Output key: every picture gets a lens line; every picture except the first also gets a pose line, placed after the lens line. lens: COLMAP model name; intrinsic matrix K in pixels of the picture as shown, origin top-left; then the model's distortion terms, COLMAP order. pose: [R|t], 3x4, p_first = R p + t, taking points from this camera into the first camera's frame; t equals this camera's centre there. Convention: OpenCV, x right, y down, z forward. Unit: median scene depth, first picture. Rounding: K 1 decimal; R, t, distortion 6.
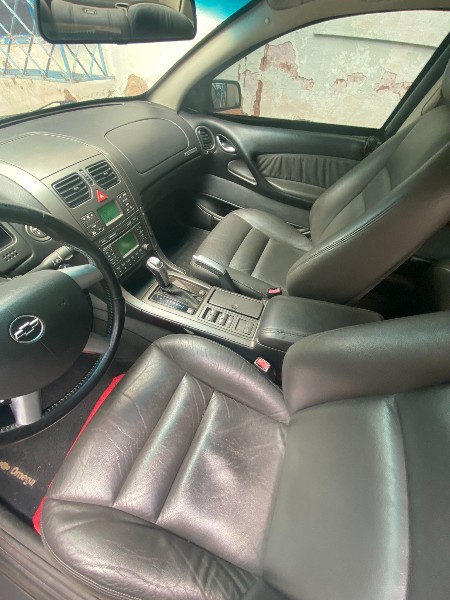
lens RADIAL K [[241.1, 0, 227.7], [0, 241.1, 307.1], [0, 0, 1]] dist [0.001939, -0.000678]
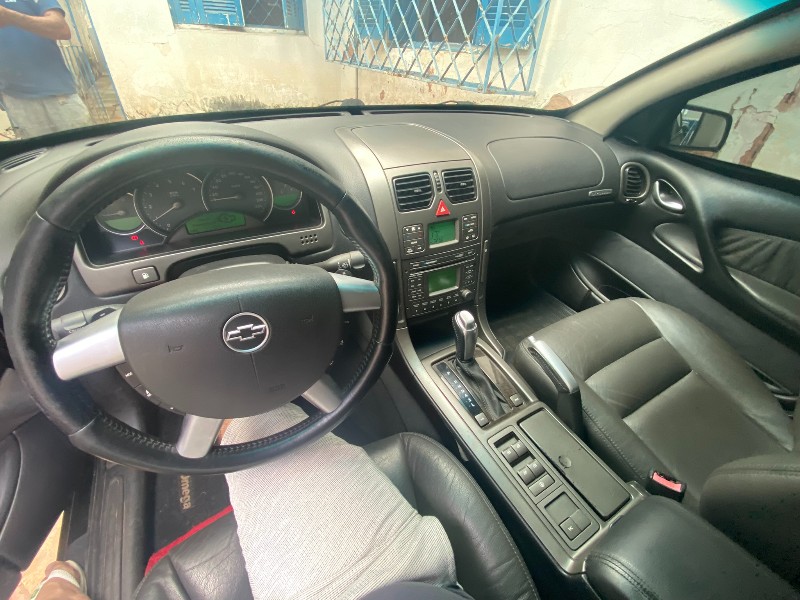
lens RADIAL K [[321.4, 0, 400.0], [0, 321.4, 300.0], [0, 0, 1]] dist [0.001939, -0.000678]
pose [[0.777419, 0.390040, -0.493445, -0.038610], [-0.495825, 0.862735, -0.099227, -0.056568], [0.387010, 0.321803, 0.864098, 0.171453]]
